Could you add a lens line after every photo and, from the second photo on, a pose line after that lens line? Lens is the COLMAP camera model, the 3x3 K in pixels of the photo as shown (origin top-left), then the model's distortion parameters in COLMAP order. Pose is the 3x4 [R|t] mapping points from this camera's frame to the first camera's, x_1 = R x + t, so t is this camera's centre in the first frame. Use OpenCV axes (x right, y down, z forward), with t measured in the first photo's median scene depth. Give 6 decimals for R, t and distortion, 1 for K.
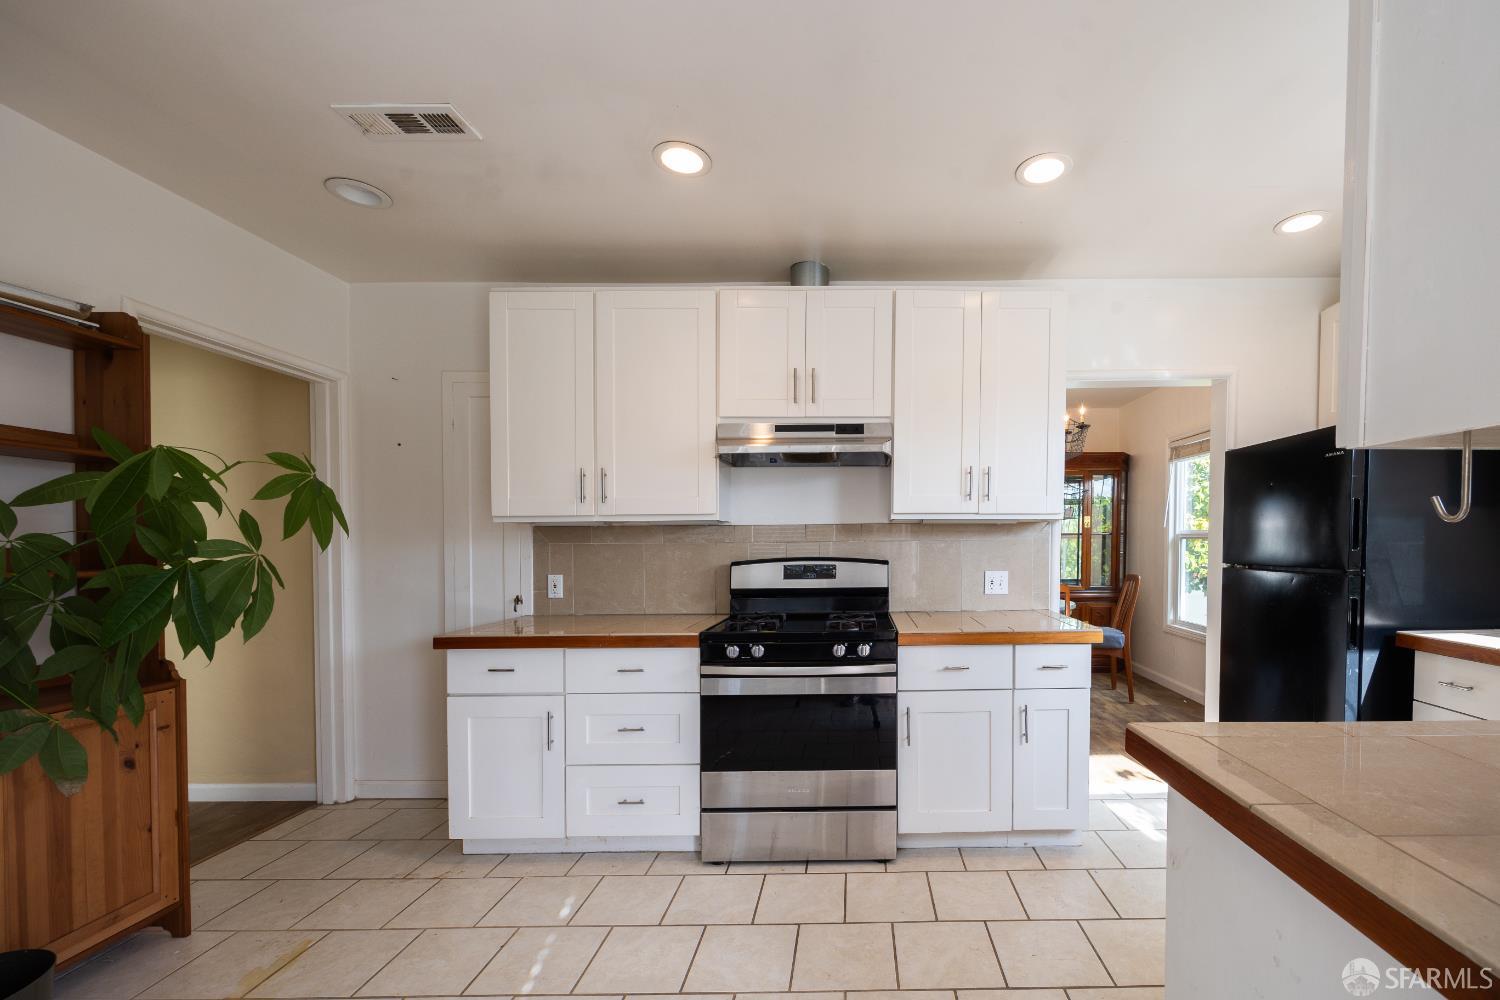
lens RADIAL K [[612.7, 0, 808.3], [0, 612.7, 554.1], [0, 0, 1]] dist [0.010466, -0.000057]
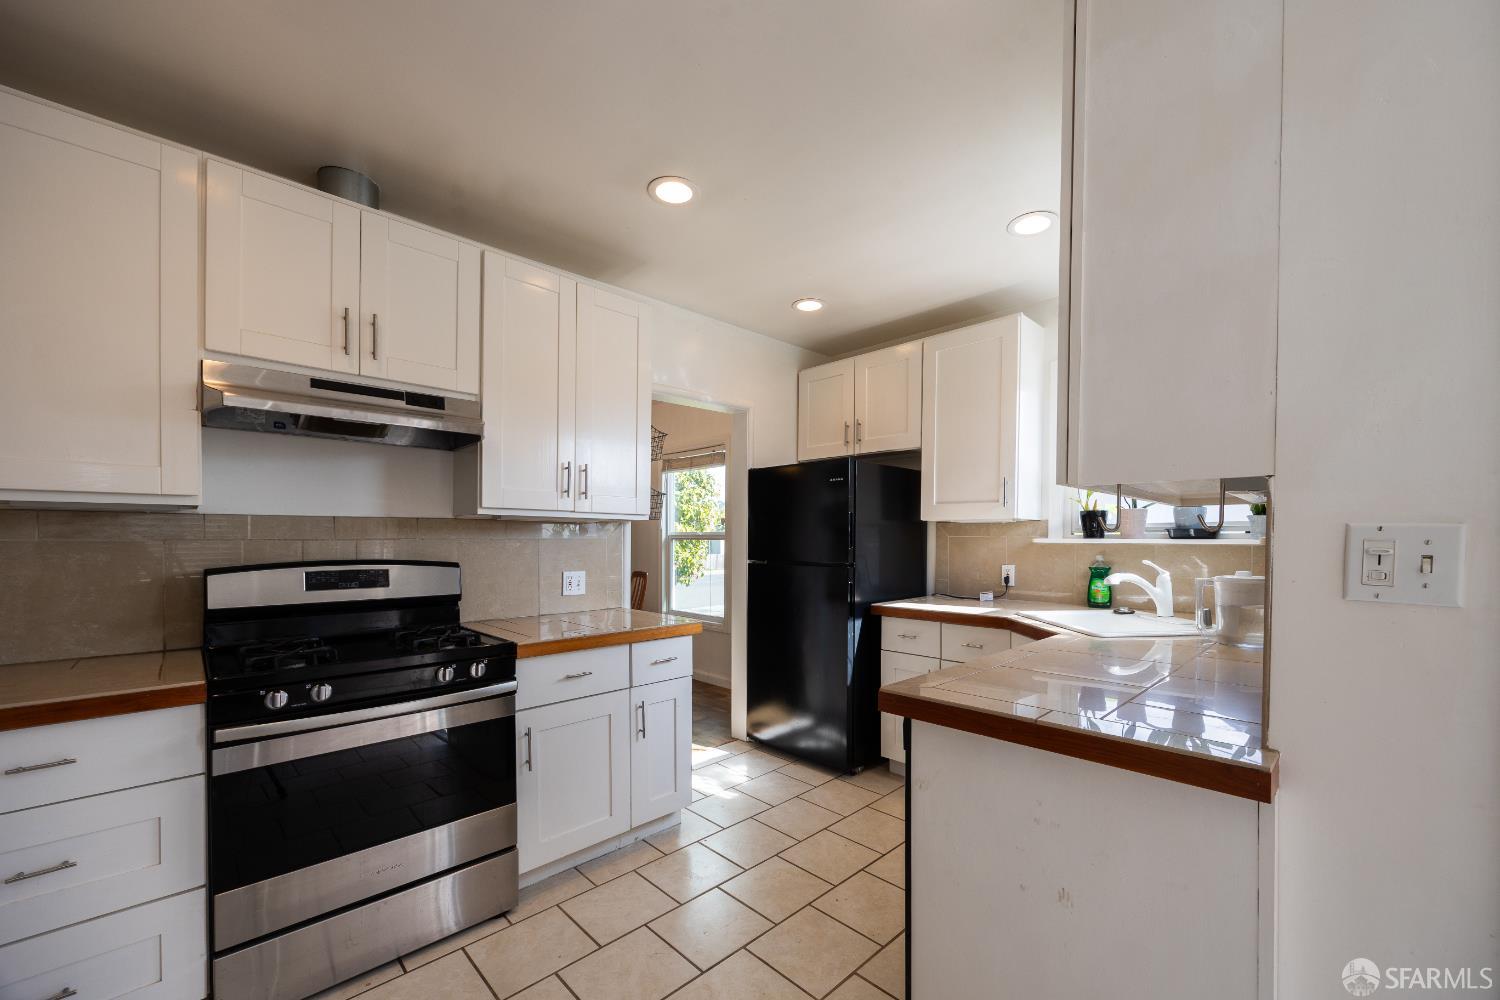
lens RADIAL K [[620.6, 0, 779.4], [0, 620.6, 544.1], [0, 0, 1]] dist [0.023242, 0.000324]
pose [[0.707024, 0.002854, 0.707183, -0.191148], [0.007427, 0.999907, -0.011461, -0.001910], [-0.707150, 0.013356, 0.706937, 0.088209]]
